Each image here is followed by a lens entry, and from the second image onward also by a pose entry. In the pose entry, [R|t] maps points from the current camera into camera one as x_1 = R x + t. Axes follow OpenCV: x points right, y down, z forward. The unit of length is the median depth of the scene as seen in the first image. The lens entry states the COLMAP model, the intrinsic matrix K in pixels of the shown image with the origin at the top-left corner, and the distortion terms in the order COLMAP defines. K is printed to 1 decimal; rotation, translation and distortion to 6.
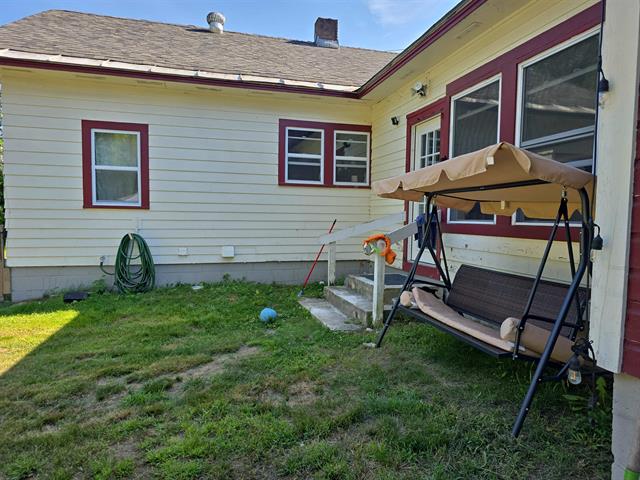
lens RADIAL K [[429.5, 0, 320.5], [0, 429.5, 242.6], [0, 0, 1]] dist [0.050168, -0.044564]
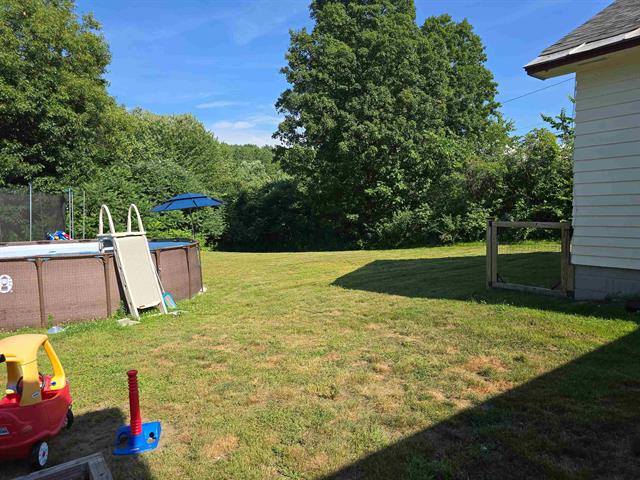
lens RADIAL K [[429.5, 0, 319.6], [0, 429.5, 244.5], [0, 0, 1]] dist [0.050168, -0.044564]
pose [[0.372031, 0.048663, -0.926944, -0.007211], [-0.029987, 0.998734, 0.040397, -0.012617], [0.927736, 0.012768, 0.373019, 0.088492]]
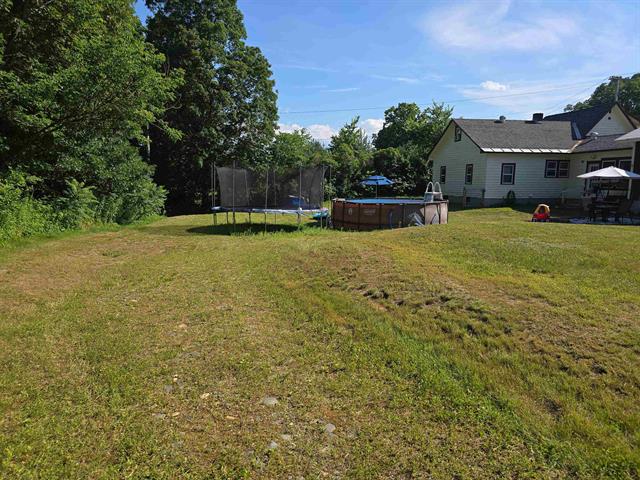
lens RADIAL K [[429.5, 0, 320.6], [0, 429.5, 242.2], [0, 0, 1]] dist [0.050168, -0.044564]
pose [[0.995078, 0.010577, -0.098533, -3.782597], [-0.002482, 0.996637, 0.081911, 0.278774], [0.099068, -0.081263, 0.991757, -6.776873]]
